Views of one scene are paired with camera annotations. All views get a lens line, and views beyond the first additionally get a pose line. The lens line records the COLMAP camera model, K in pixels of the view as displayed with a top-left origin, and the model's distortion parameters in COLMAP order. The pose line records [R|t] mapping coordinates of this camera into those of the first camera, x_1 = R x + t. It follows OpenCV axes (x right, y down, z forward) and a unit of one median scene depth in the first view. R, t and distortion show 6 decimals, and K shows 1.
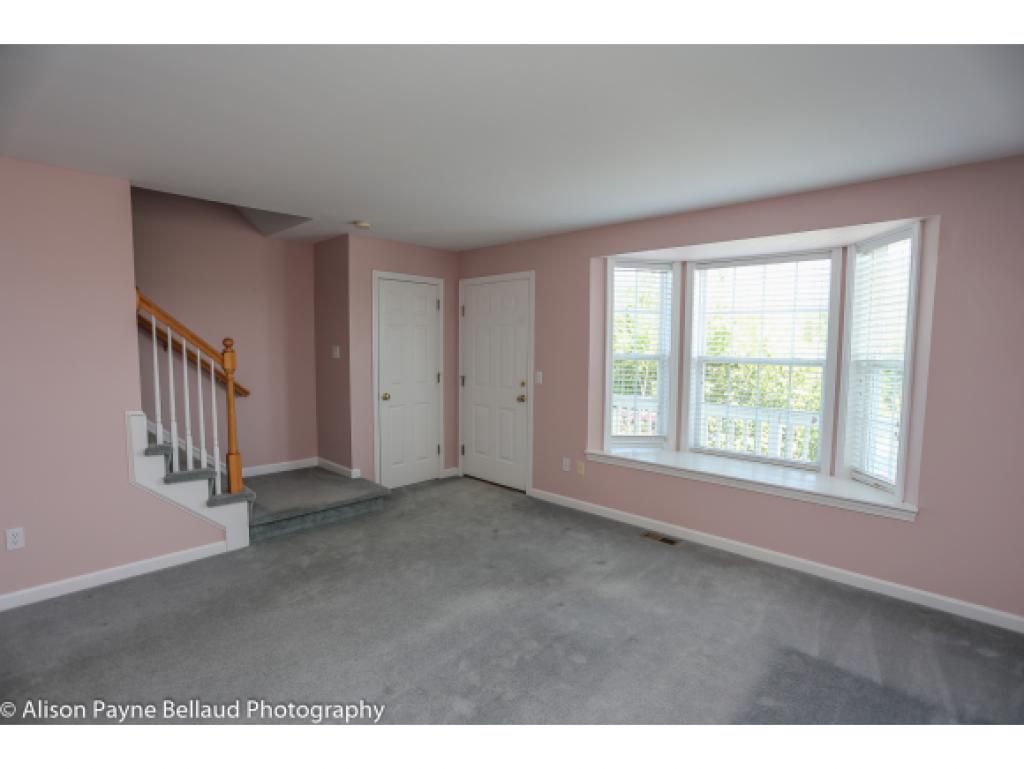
lens RADIAL K [[504.5, 0, 512.0], [0, 504.5, 384.5], [0, 0, 1]] dist [-0.069308, 0.031982]
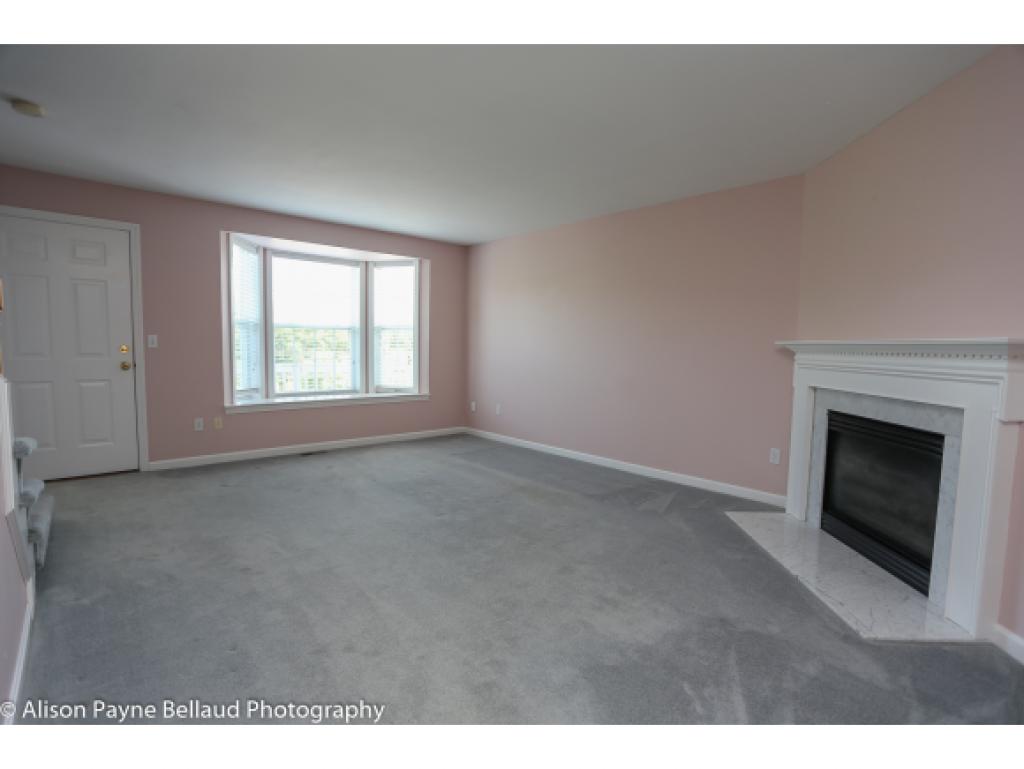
lens RADIAL K [[504.5, 0, 512.0], [0, 504.5, 384.5], [0, 0, 1]] dist [-0.069308, 0.031982]
pose [[0.068816, -0.086243, 0.993895, -0.882220], [0.056668, 0.994986, 0.082414, 0.031437], [-0.996019, 0.050651, 0.073358, 0.291601]]
